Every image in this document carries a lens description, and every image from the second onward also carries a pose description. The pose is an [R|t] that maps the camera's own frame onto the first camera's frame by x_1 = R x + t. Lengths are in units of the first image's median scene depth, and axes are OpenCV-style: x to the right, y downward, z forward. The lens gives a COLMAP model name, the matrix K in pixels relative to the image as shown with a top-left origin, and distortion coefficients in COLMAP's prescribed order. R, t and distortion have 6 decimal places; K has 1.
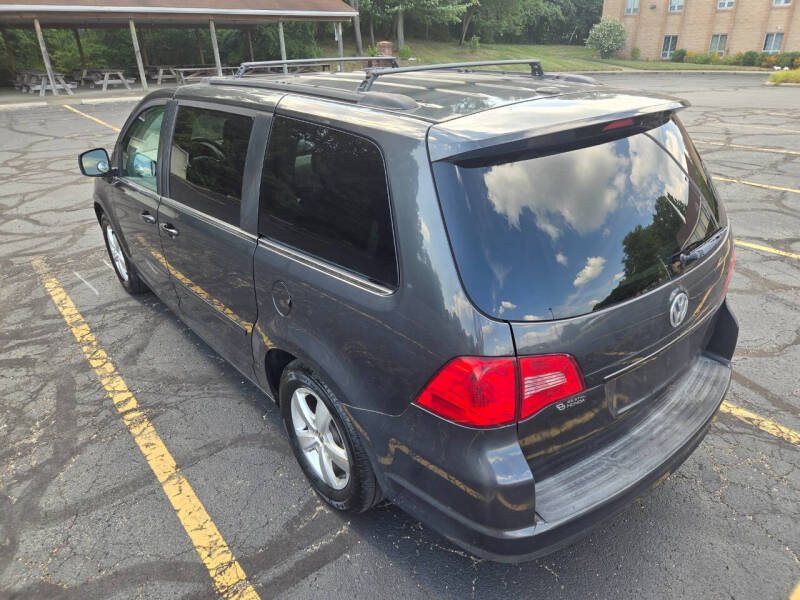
lens RADIAL K [[541.1, 0, 400.8], [0, 541.1, 300.9], [0, 0, 1]] dist [0.053156, -0.049212]
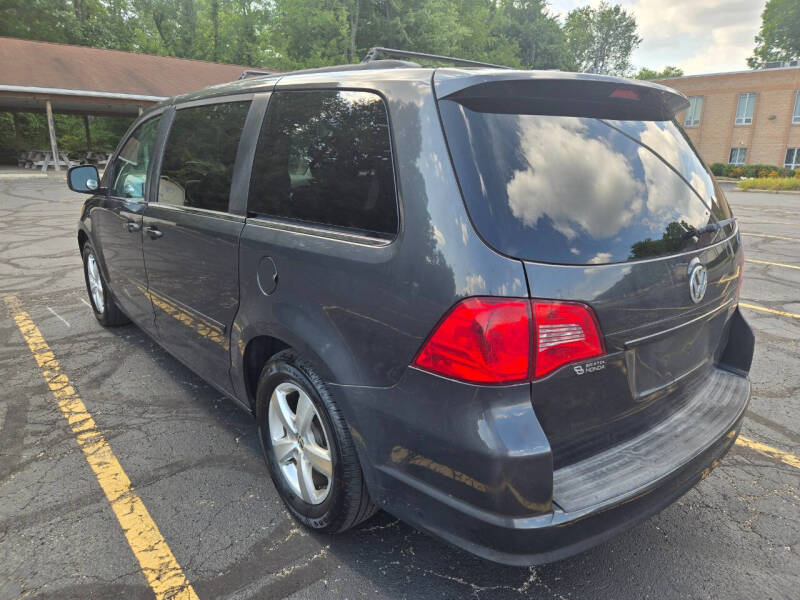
lens RADIAL K [[541.1, 0, 404.5], [0, 541.1, 294.1], [0, 0, 1]] dist [0.053156, -0.049212]
pose [[0.999133, 0.031006, 0.027789, -0.010065], [-0.025455, 0.983038, -0.181625, 0.148184], [-0.032949, 0.180760, 0.982975, 0.074765]]
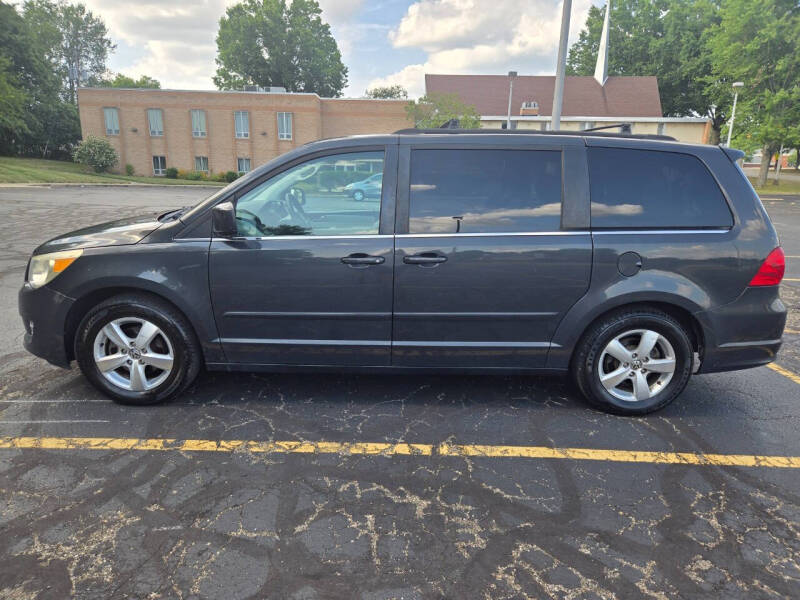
lens RADIAL K [[541.1, 0, 397.0], [0, 541.1, 296.9], [0, 0, 1]] dist [0.053156, -0.049212]
pose [[0.626688, -0.145582, 0.765551, -1.381113], [0.298543, 0.952295, -0.063296, -0.013006], [-0.719816, 0.268216, 0.640254, 0.421730]]
